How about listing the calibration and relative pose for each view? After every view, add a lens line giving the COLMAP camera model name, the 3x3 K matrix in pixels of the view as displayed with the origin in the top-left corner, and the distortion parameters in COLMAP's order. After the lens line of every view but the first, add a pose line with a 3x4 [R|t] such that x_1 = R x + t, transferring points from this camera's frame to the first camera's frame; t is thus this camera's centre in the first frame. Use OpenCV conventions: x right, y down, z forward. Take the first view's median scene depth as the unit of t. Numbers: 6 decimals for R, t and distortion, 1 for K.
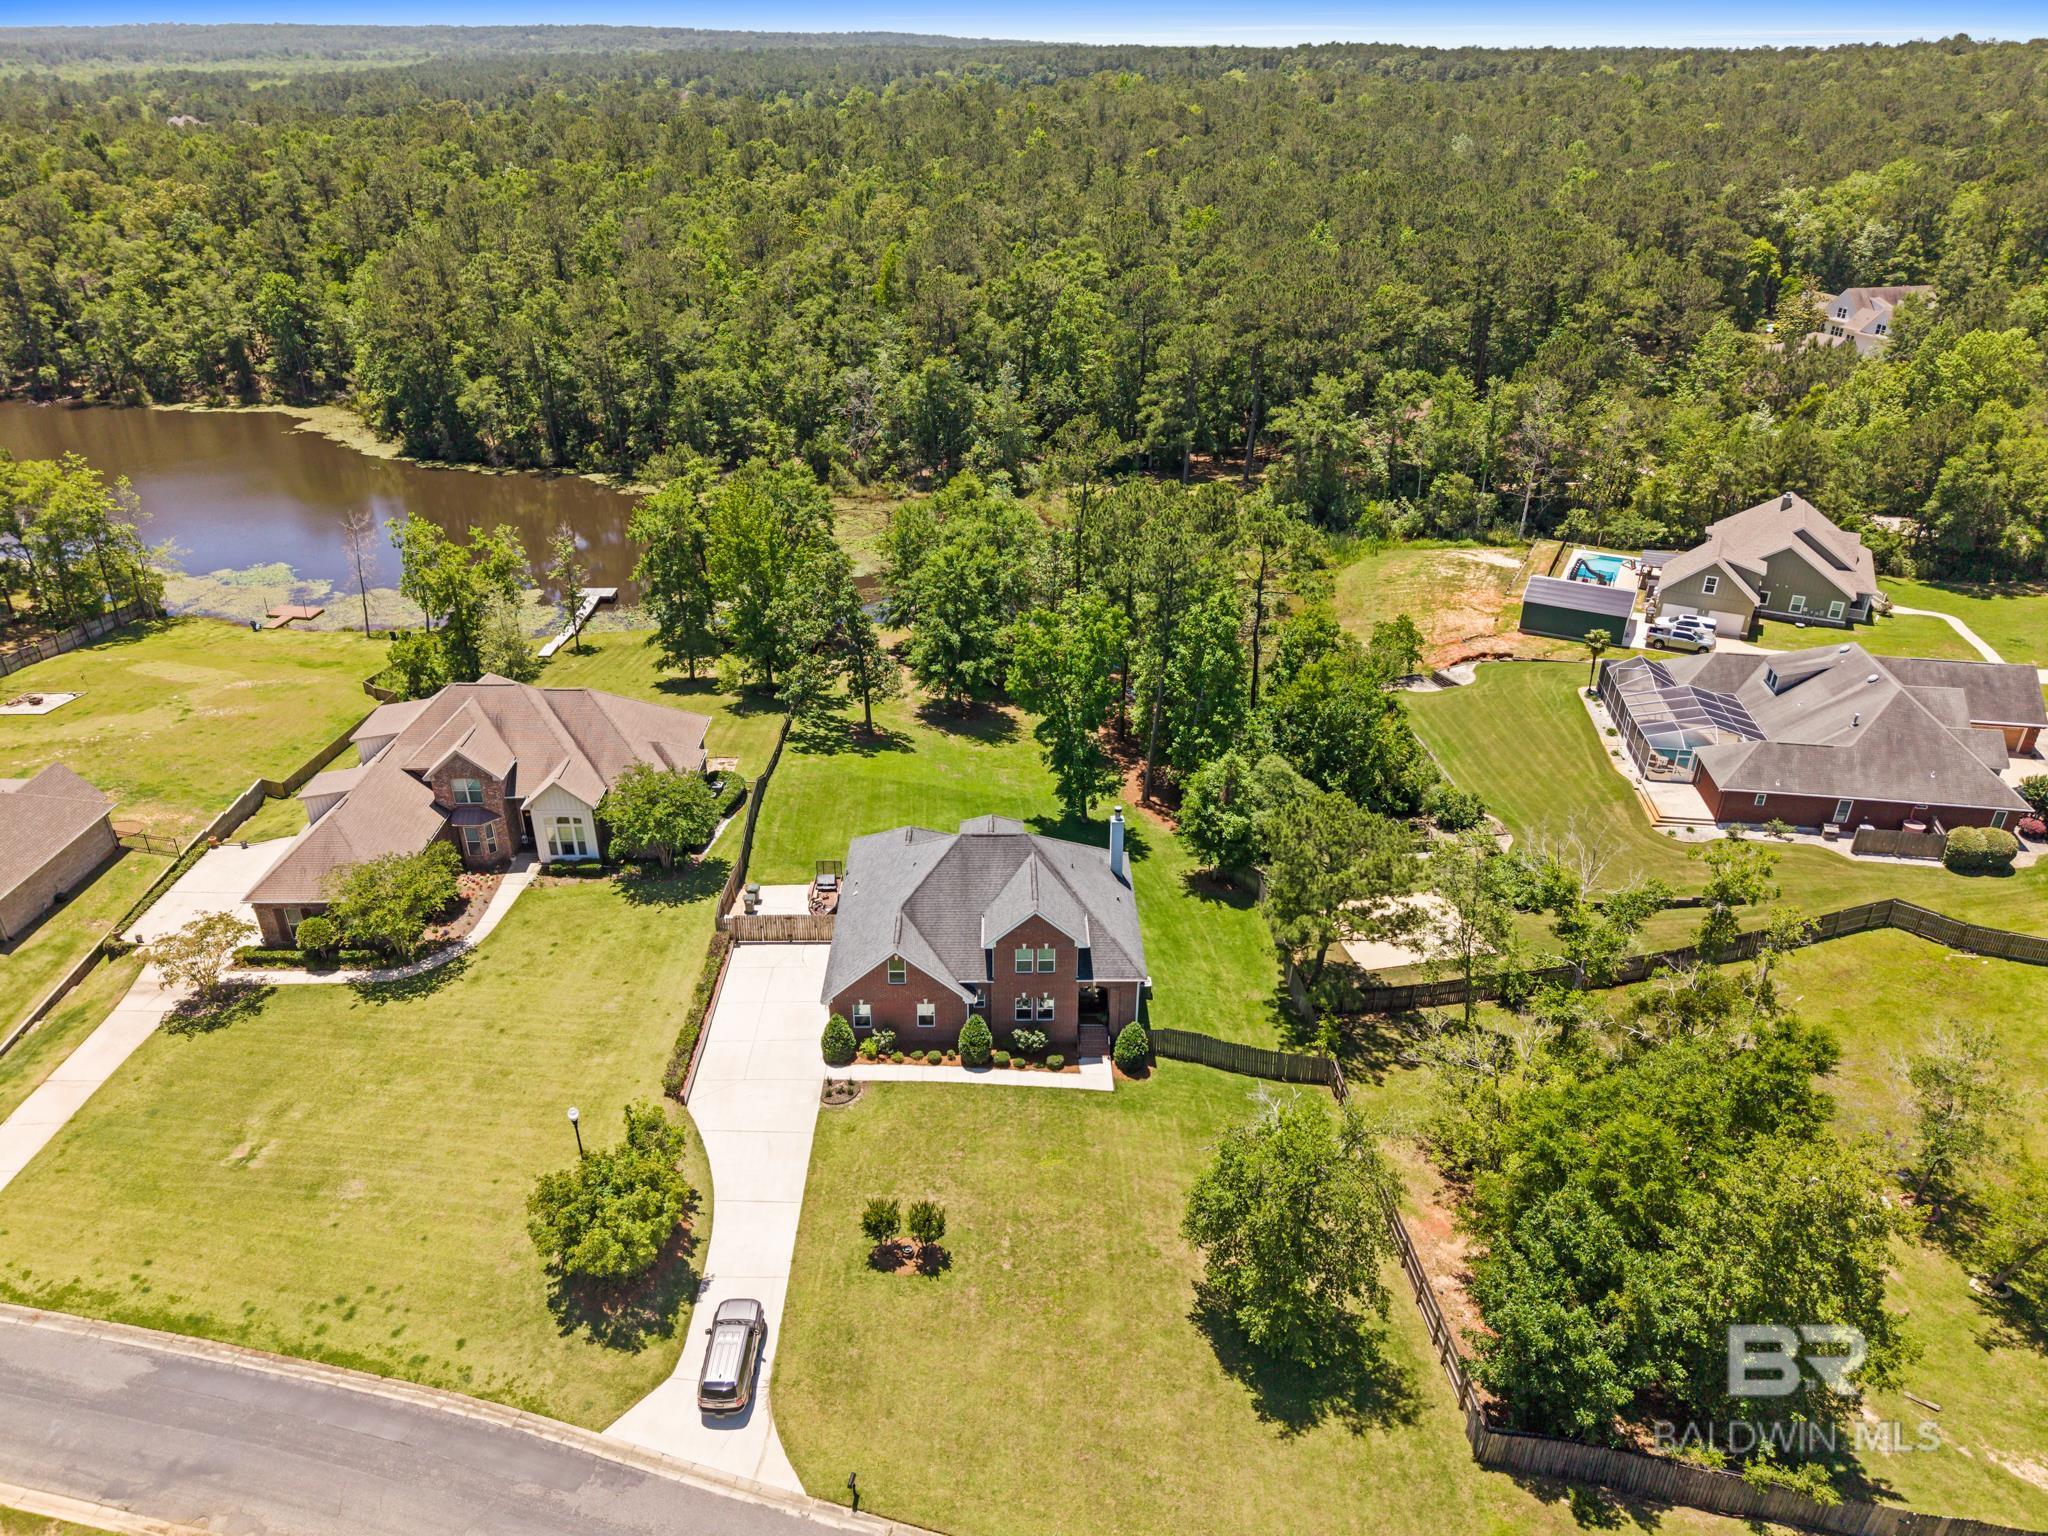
lens RADIAL K [[1342.0, 0, 1024.0], [0, 1342.0, 768.0], [0, 0, 1]] dist [0.027836, -0.028423]
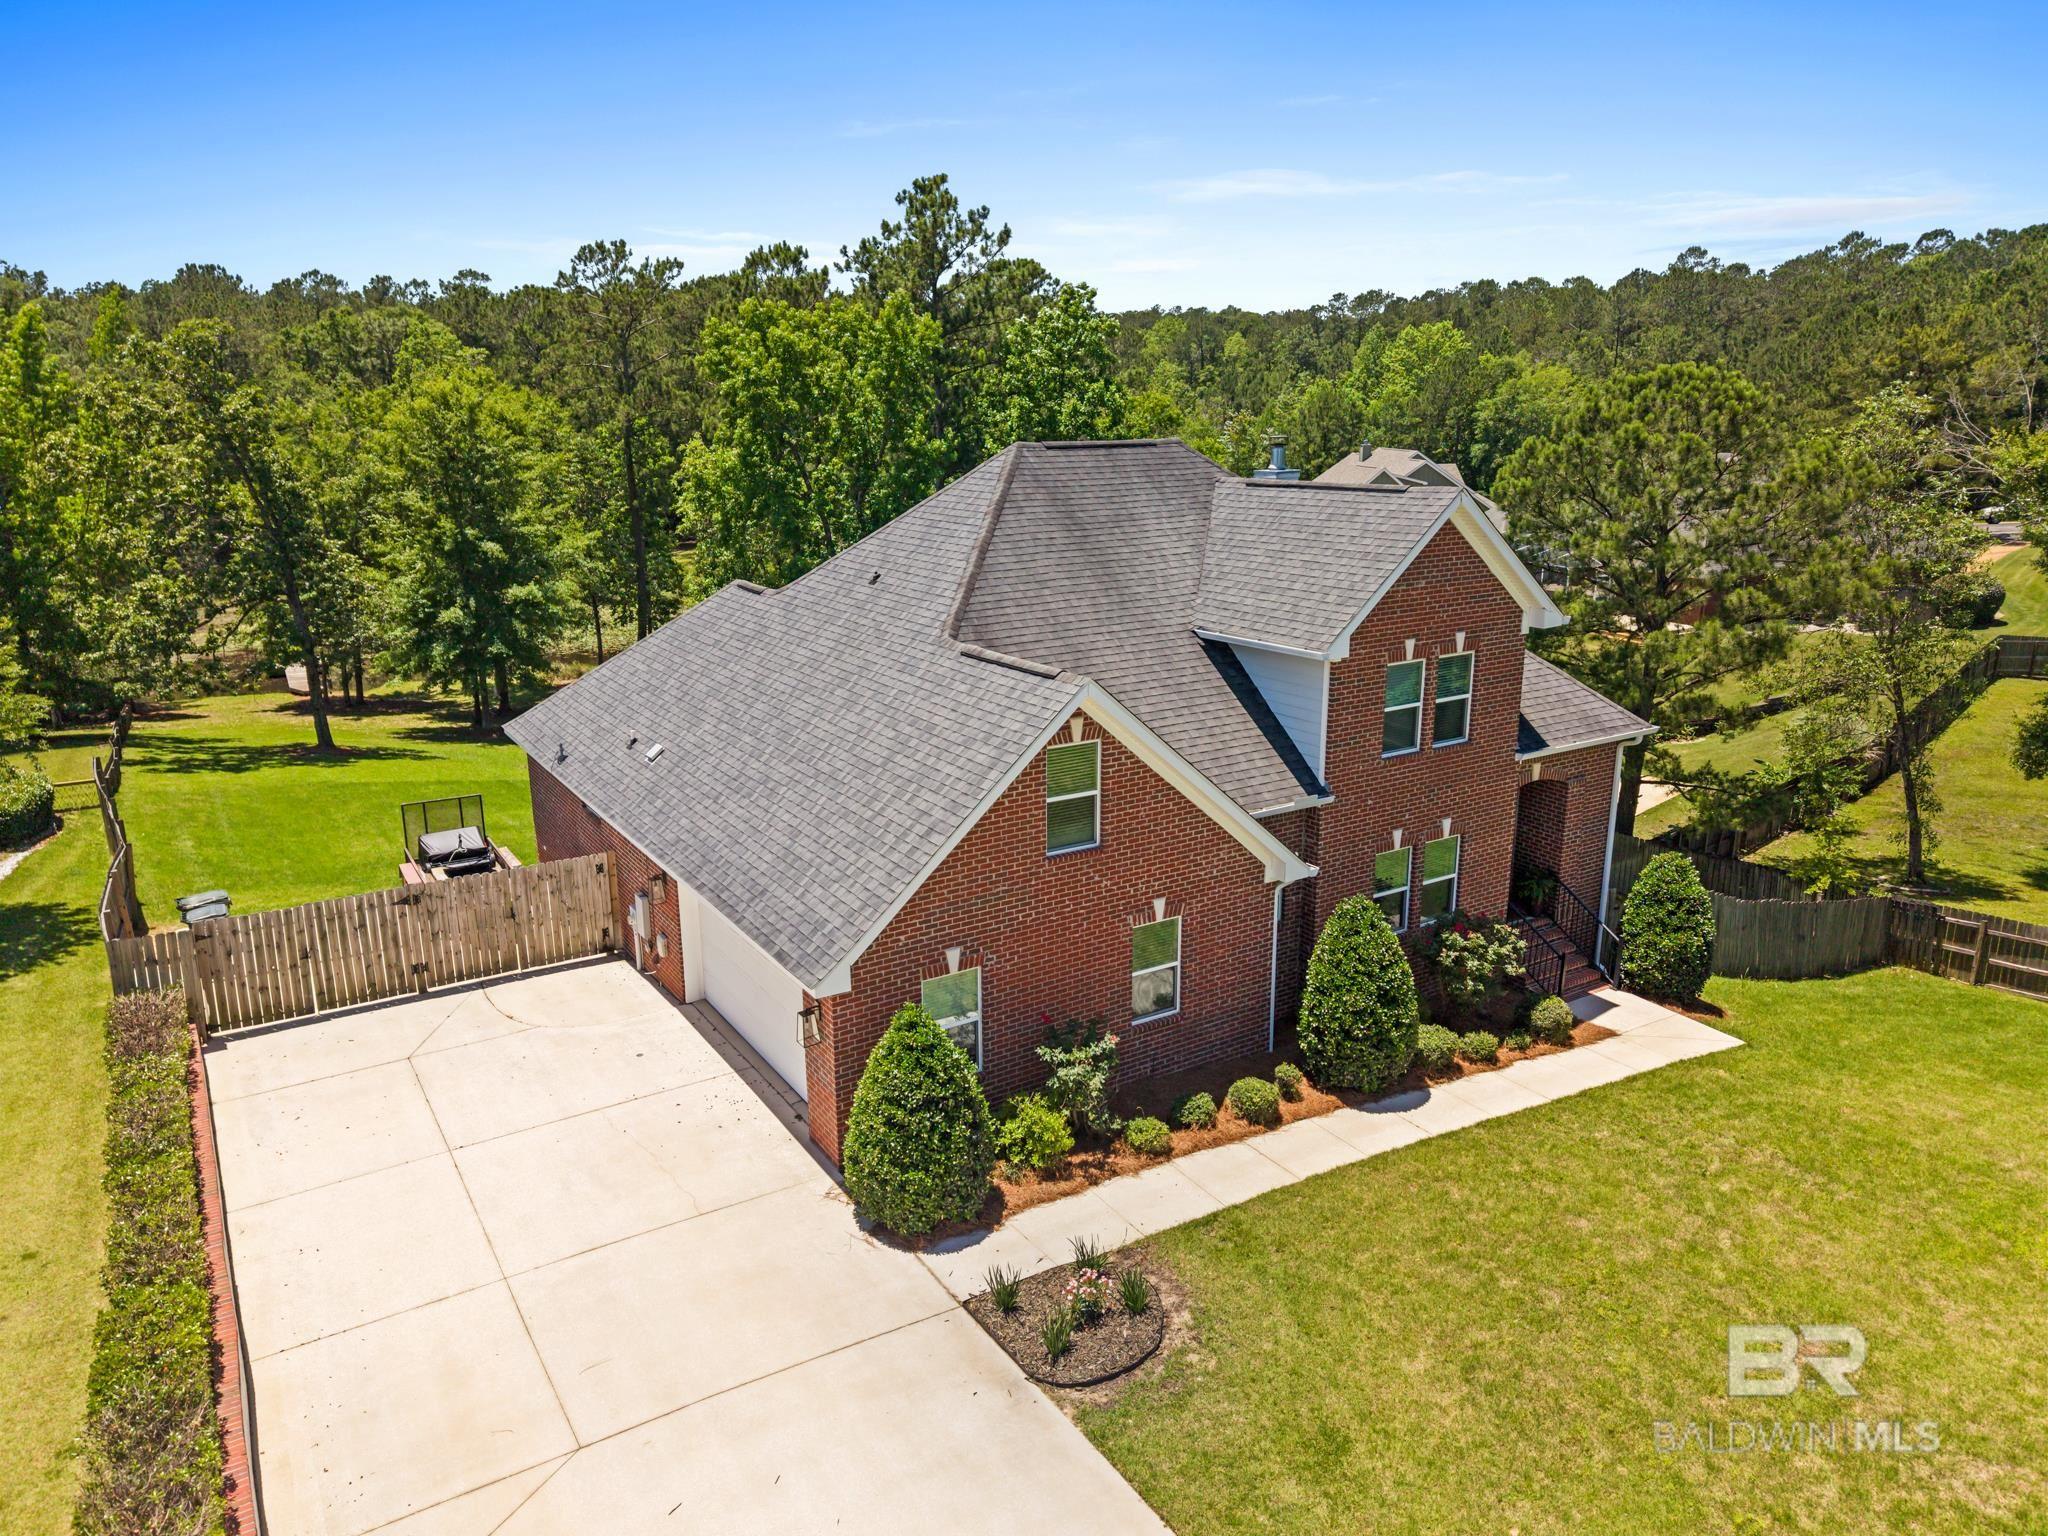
lens RADIAL K [[1342.0, 0, 1024.0], [0, 1342.0, 768.0], [0, 0, 1]] dist [0.027836, -0.028423]
pose [[0.856011, -0.141653, 0.497172, -0.191272], [0.248661, 0.955985, -0.155758, 0.153186], [-0.453225, 0.256958, 0.853557, 0.652814]]
